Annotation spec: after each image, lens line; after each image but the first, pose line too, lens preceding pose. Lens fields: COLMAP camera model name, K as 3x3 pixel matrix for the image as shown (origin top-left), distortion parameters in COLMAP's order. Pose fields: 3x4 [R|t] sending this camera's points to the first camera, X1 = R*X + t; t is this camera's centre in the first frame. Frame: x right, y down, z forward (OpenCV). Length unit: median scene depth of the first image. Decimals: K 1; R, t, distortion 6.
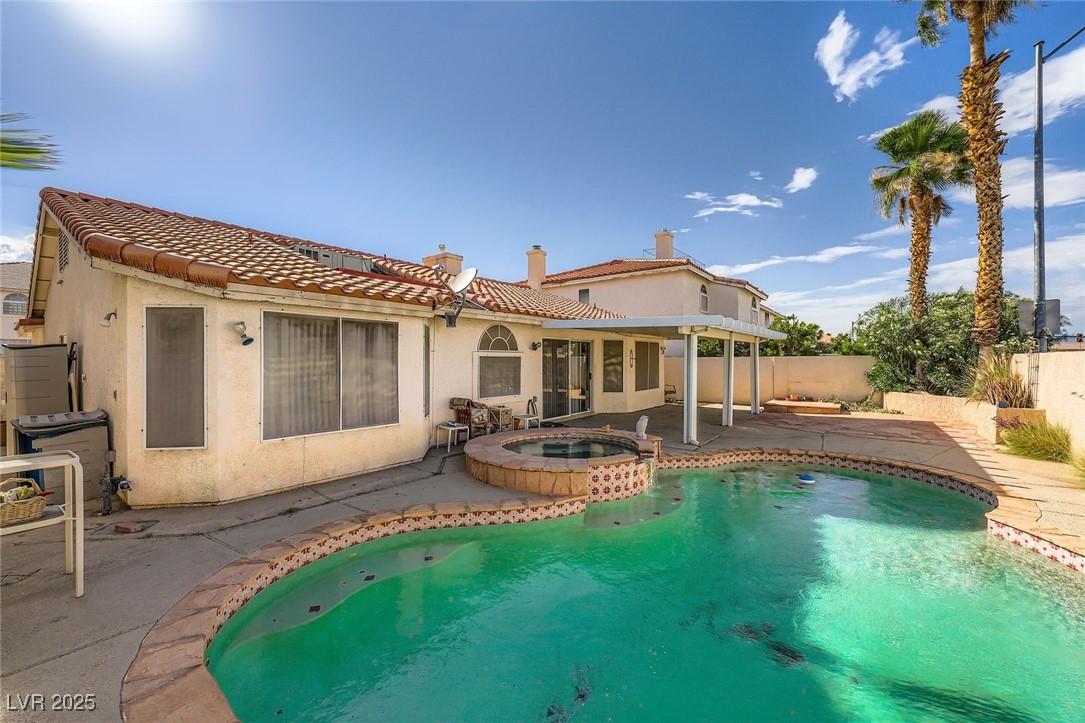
lens RADIAL K [[425.0, 0, 536.0], [0, 425.0, 359.2], [0, 0, 1]] dist [-0.022300, 0.006182]
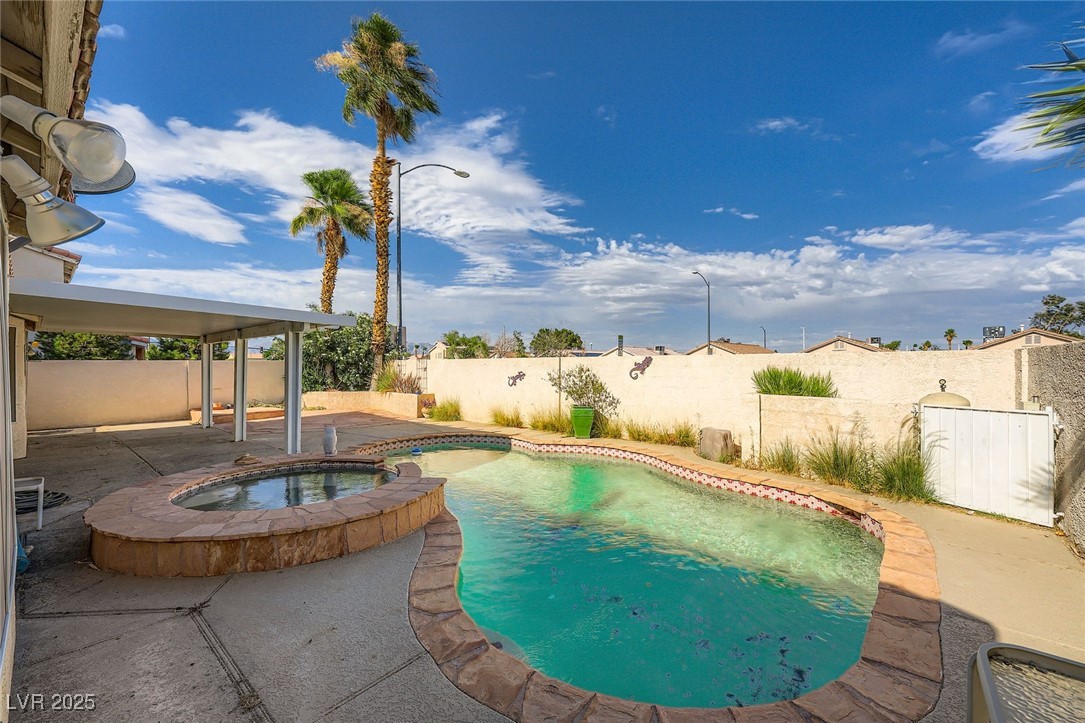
lens RADIAL K [[439.5, 0, 537.0], [0, 439.5, 370.6], [0, 0, 1]] dist [-0.017174, 0.006397]
pose [[0.046213, -0.009677, 0.998885, -0.427488], [0.001577, 0.999953, 0.009615, 0.010602], [-0.998930, 0.001131, 0.046226, 0.399401]]
